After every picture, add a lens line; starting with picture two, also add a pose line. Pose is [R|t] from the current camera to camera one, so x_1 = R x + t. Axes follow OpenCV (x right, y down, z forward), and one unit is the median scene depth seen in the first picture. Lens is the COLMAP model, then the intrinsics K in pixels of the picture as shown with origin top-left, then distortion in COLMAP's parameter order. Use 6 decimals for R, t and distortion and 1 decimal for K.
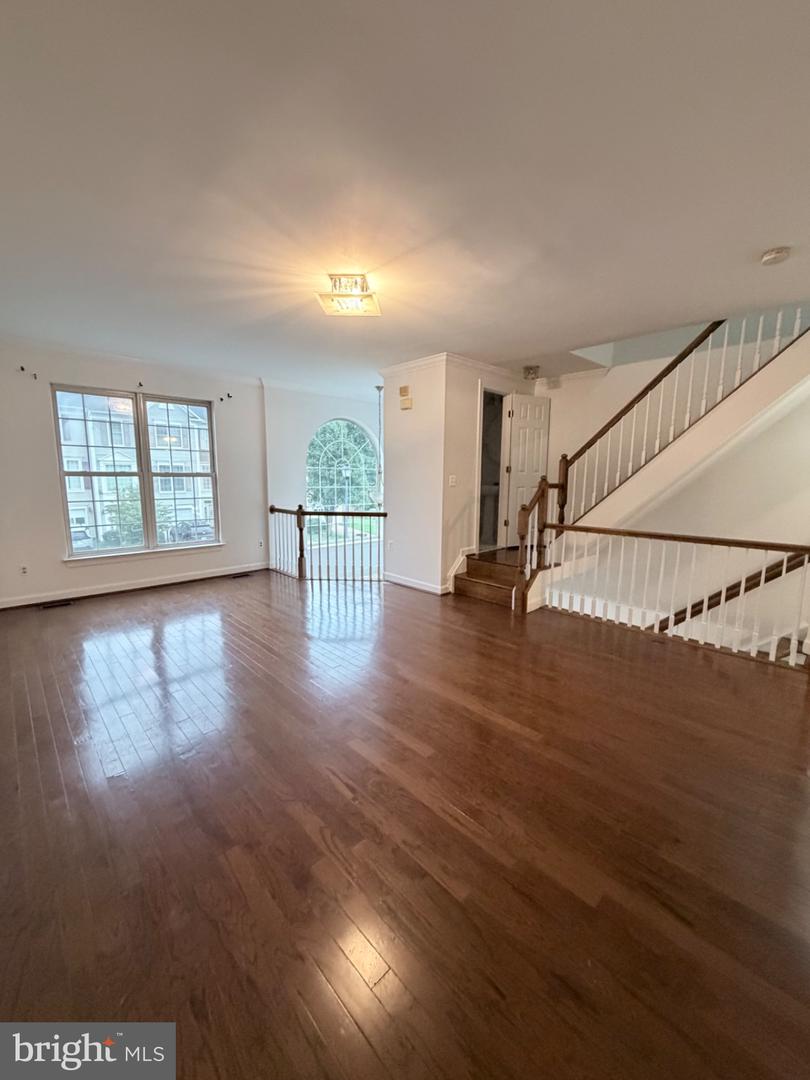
lens RADIAL K [[428.6, 0, 402.4], [0, 428.6, 540.6], [0, 0, 1]] dist [-0.001237, 0.000155]
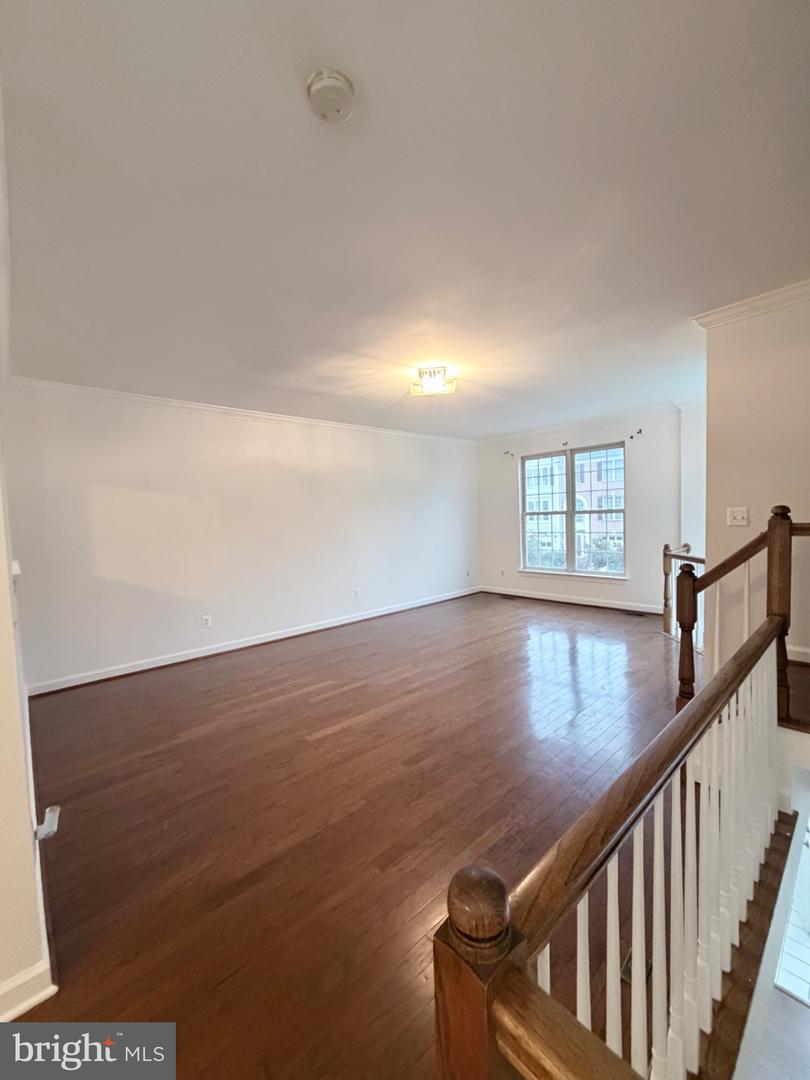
lens RADIAL K [[428.6, 0, 405.8], [0, 428.6, 545.2], [0, 0, 1]] dist [-0.001237, 0.000155]
pose [[-0.020856, 0.060502, -0.997950, 0.686371], [-0.113732, 0.991544, 0.062491, -0.086125], [0.993293, 0.114802, -0.013799, 0.567871]]
